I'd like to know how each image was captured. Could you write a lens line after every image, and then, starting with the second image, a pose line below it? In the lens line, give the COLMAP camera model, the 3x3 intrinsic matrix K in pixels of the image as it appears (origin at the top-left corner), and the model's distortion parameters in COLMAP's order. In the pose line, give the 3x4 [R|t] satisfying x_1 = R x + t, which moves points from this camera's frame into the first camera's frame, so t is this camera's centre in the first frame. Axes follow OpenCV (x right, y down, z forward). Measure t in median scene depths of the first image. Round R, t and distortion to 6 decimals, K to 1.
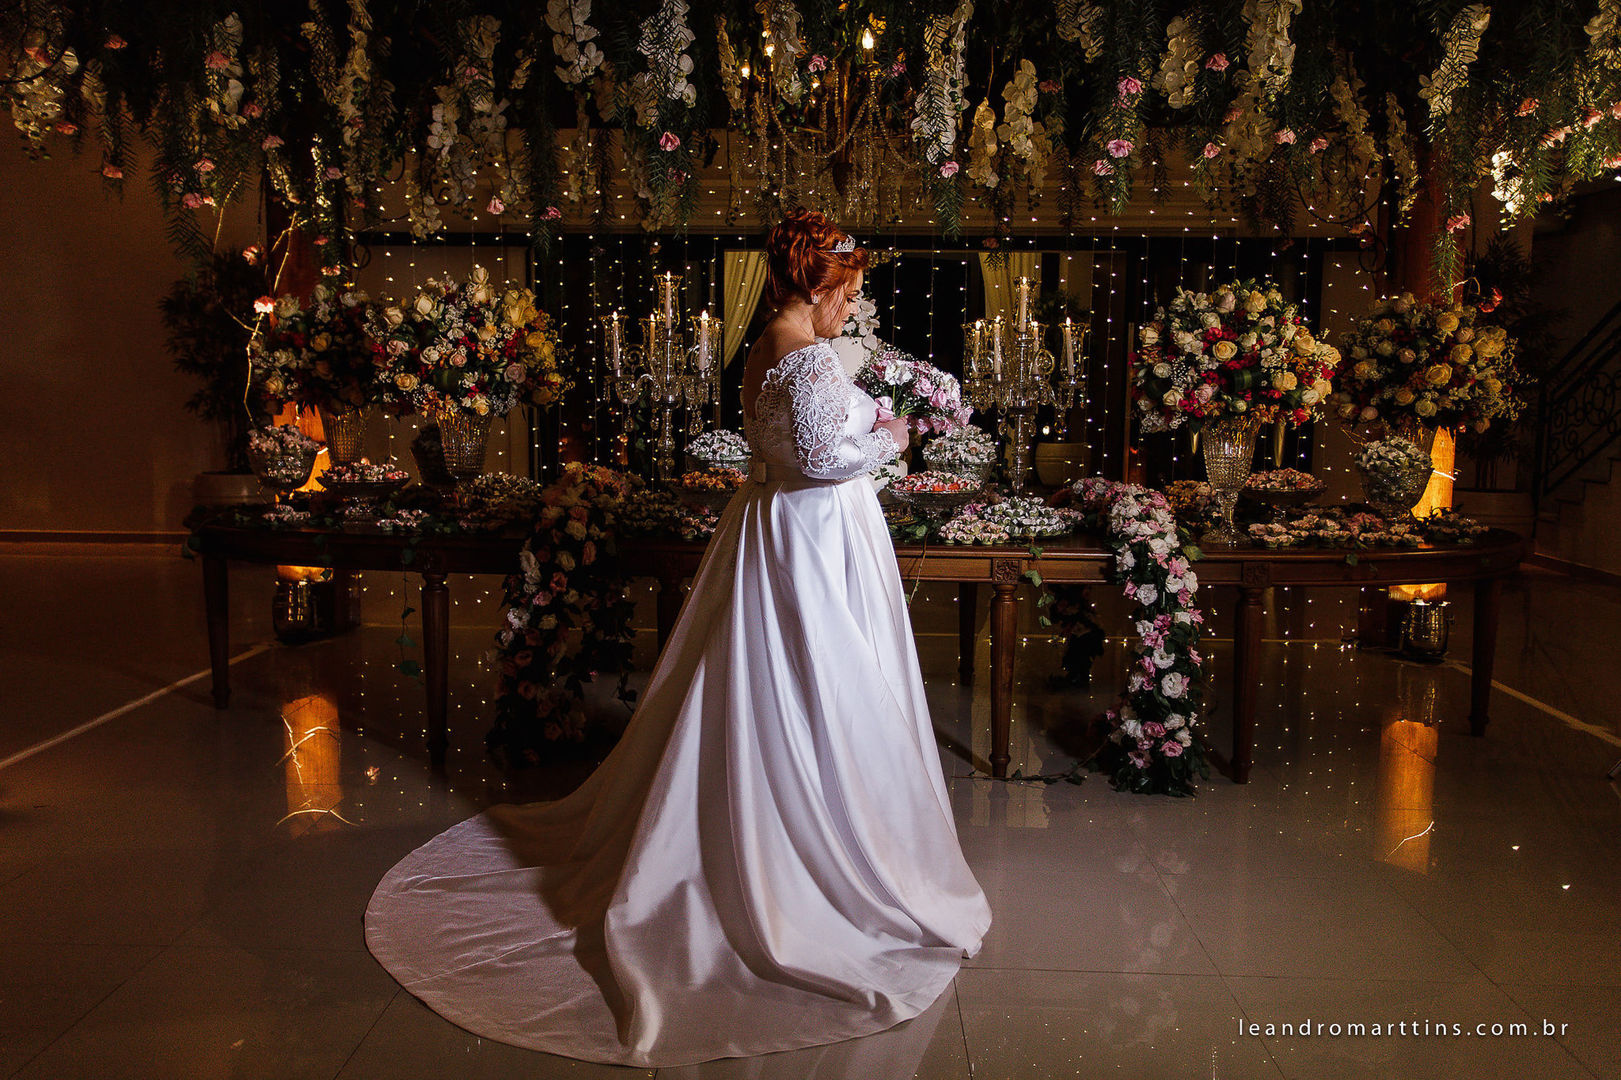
lens RADIAL K [[1338.2, 0, 800.8], [0, 1338.2, 528.1], [0, 0, 1]] dist [0.009388, 0.005457]
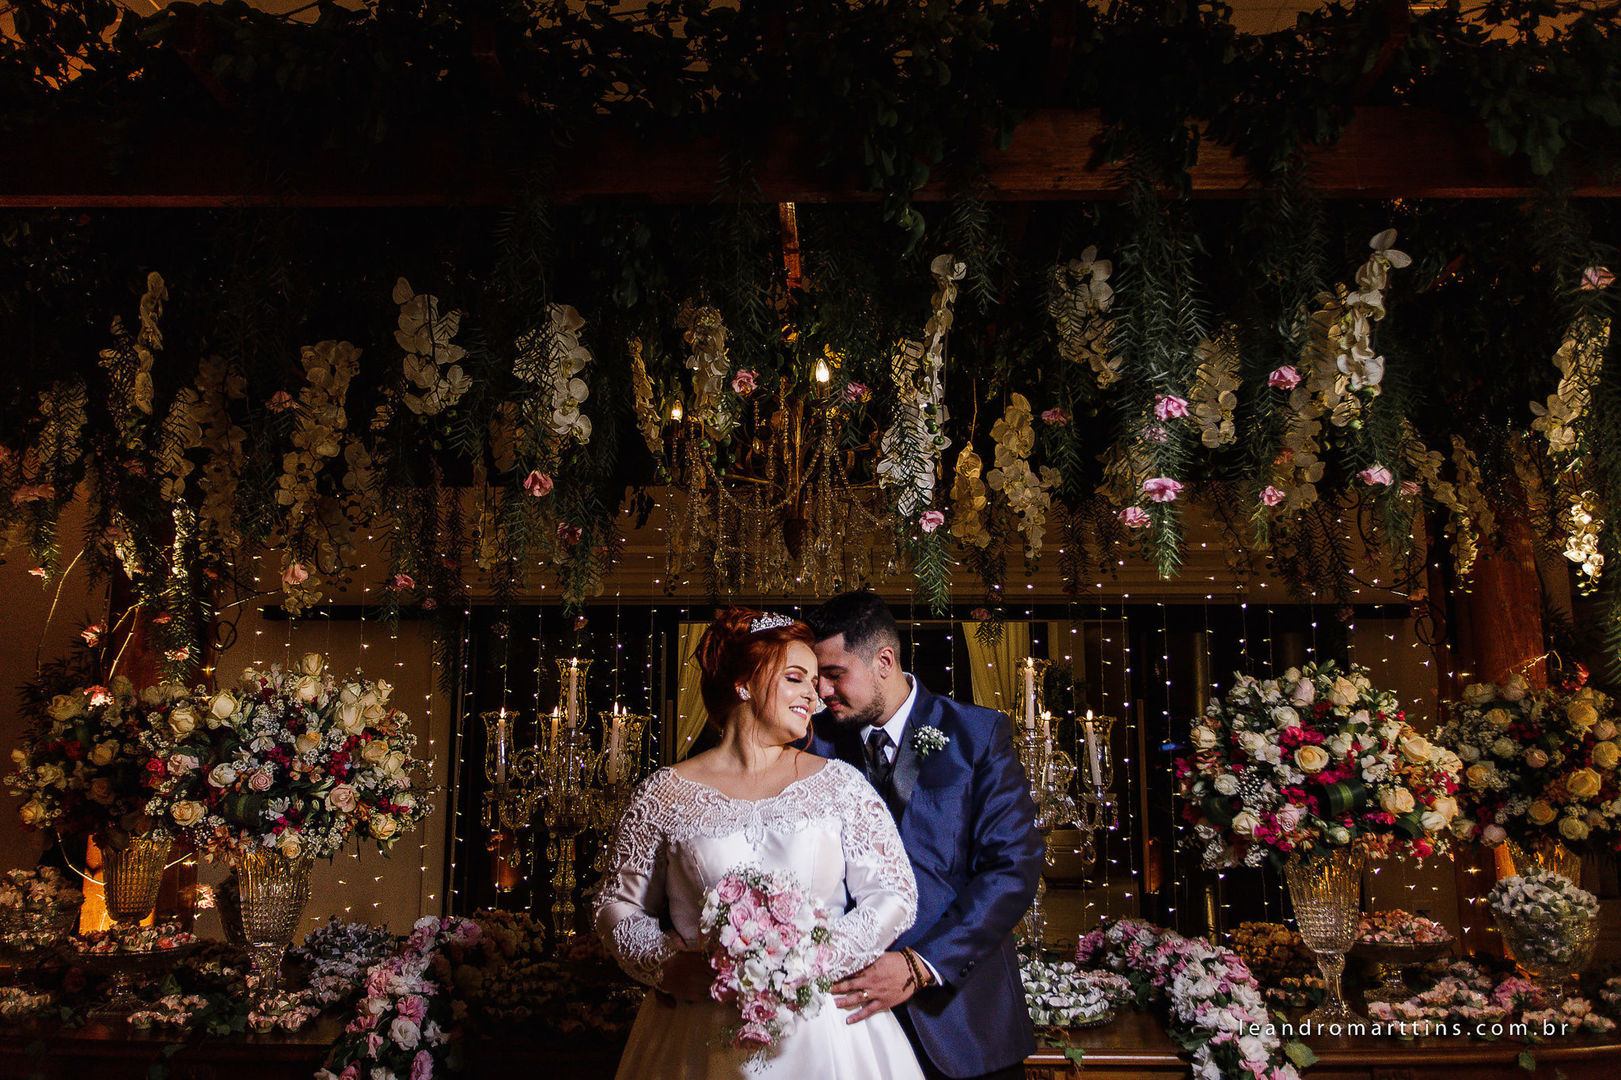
lens RADIAL K [[1355.1, 0, 816.4], [0, 1355.1, 506.2], [0, 0, 1]] dist [0.006690, 0.004765]
pose [[0.999653, -0.005823, 0.025701, 0.024944], [0.012854, 0.959139, -0.282643, -0.054586], [-0.023005, 0.282875, 0.958881, 0.236952]]
